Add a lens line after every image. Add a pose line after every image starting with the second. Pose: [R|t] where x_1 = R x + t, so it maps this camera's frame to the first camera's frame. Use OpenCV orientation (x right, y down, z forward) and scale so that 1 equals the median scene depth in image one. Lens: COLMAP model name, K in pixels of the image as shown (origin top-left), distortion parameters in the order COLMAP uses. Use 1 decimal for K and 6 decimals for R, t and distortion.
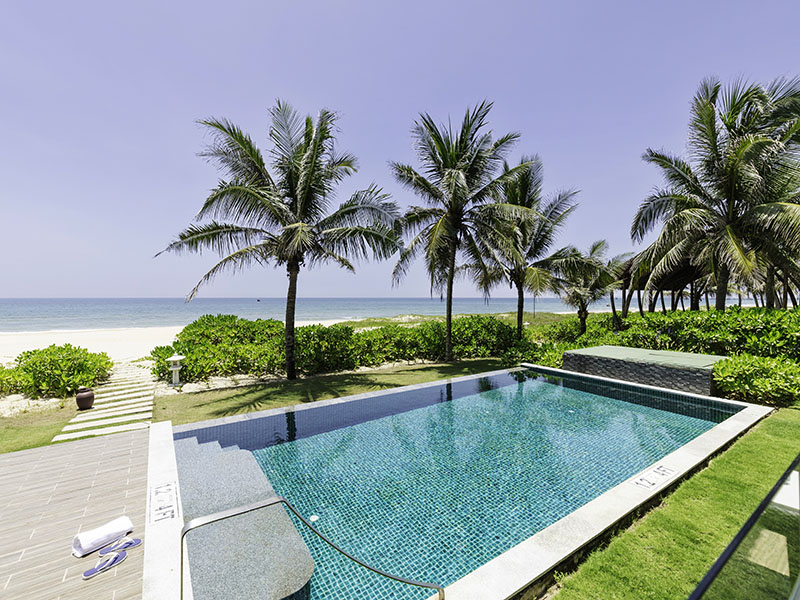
lens RADIAL K [[354.9, 0, 409.9], [0, 354.9, 299.7], [0, 0, 1]] dist [0.001406, 0.000088]
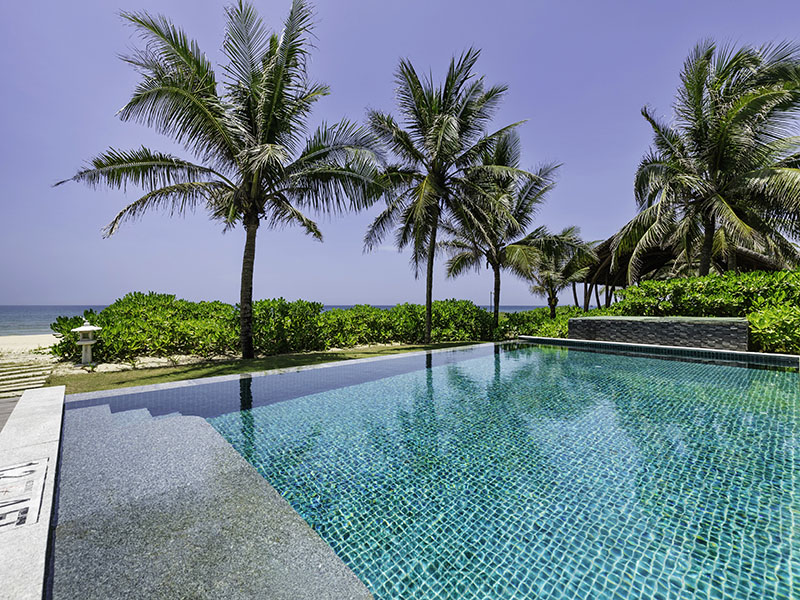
lens RADIAL K [[354.9, 0, 409.9], [0, 354.9, 299.7], [0, 0, 1]] dist [0.001406, 0.000088]
pose [[0.990782, 0.000341, 0.135468, -0.079647], [0.001934, 0.999859, -0.016662, 0.103363], [-0.135454, 0.016771, 0.990642, 0.150974]]
